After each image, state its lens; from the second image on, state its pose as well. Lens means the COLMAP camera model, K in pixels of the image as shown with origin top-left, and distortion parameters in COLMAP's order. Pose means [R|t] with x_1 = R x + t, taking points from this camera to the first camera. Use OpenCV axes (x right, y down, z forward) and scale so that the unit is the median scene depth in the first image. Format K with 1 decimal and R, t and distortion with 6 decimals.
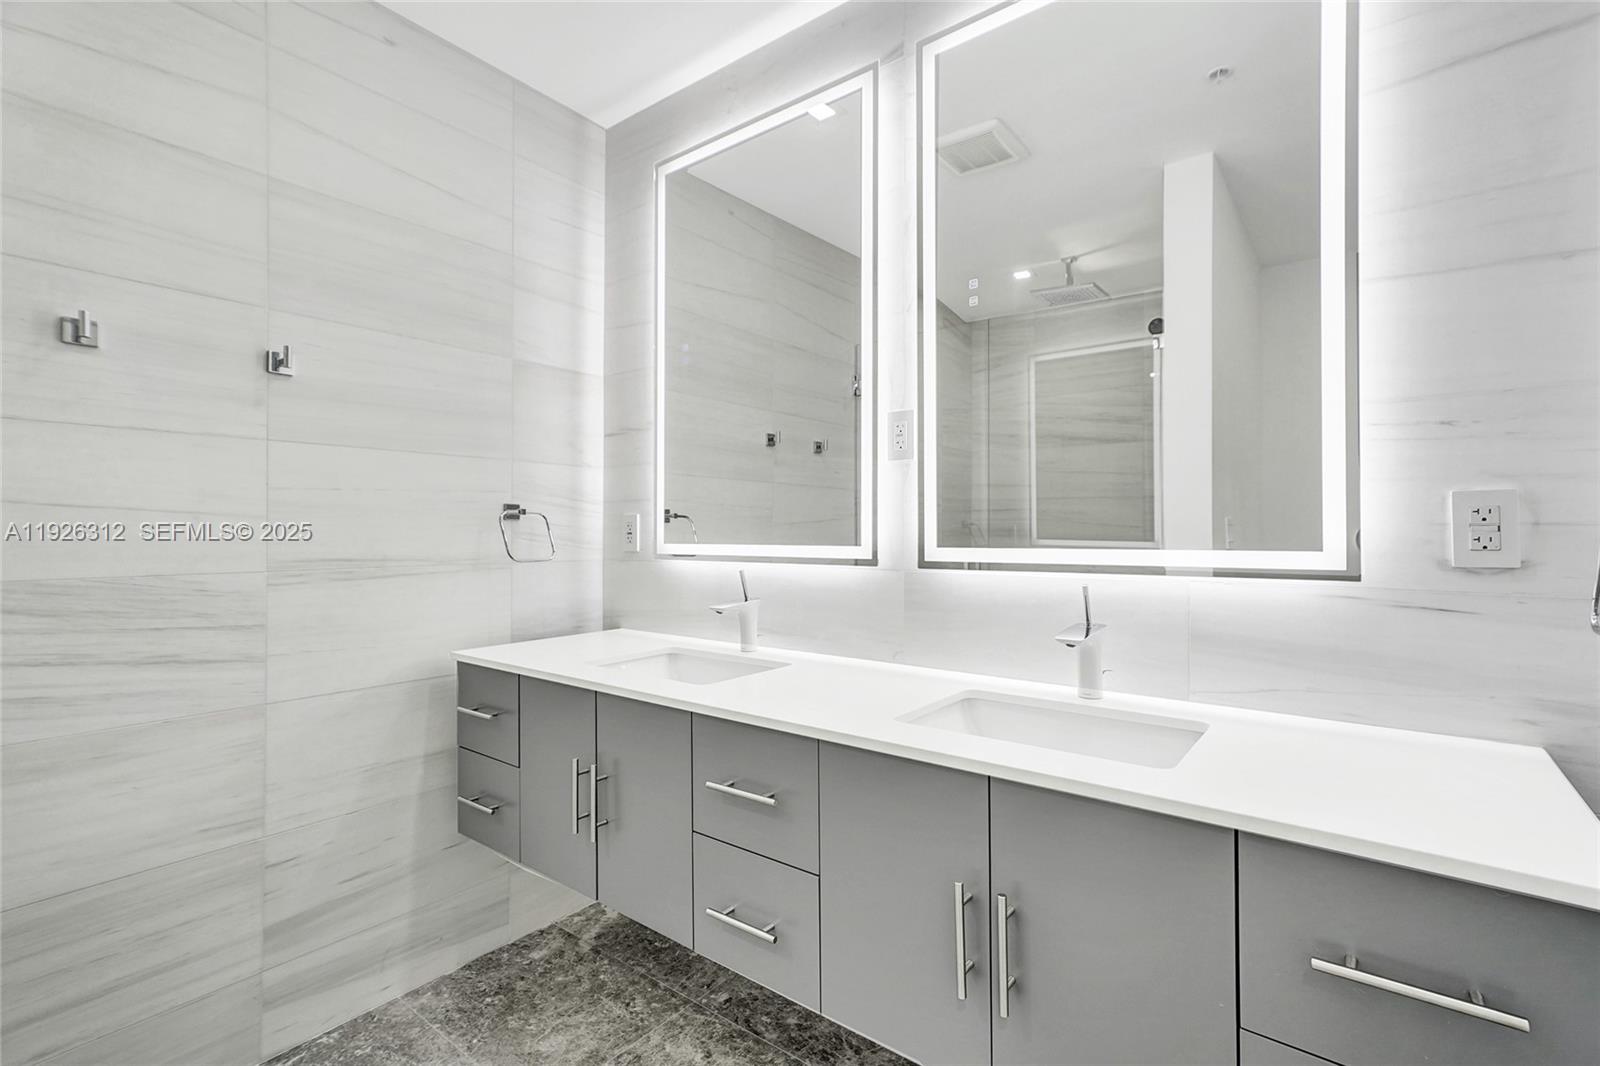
lens RADIAL K [[737.0, 0, 807.4], [0, 737.0, 534.0], [0, 0, 1]] dist [0.009971, 0.000954]
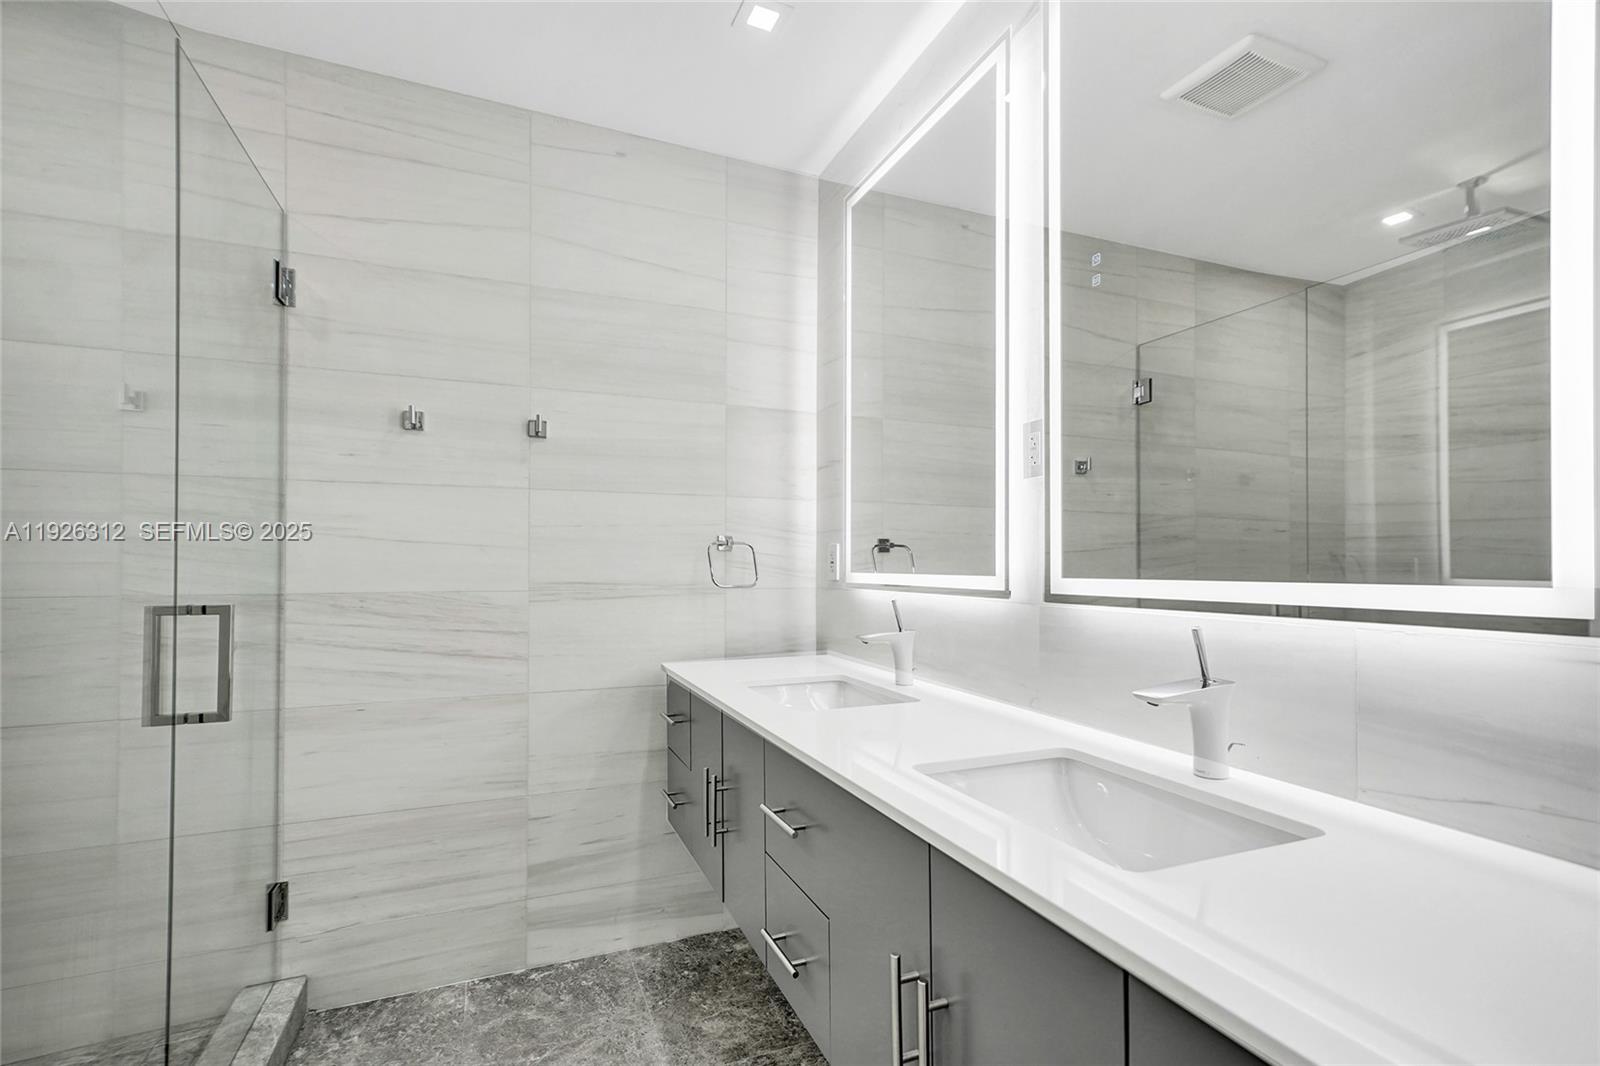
lens RADIAL K [[747.5, 0, 804.8], [0, 747.5, 564.7], [0, 0, 1]] dist [0.003420, 0.000961]
pose [[0.868180, 0.002636, -0.496242, 0.296818], [-0.004430, 0.999987, -0.002438, 0.005821], [0.496230, 0.004315, 0.868181, 0.093792]]
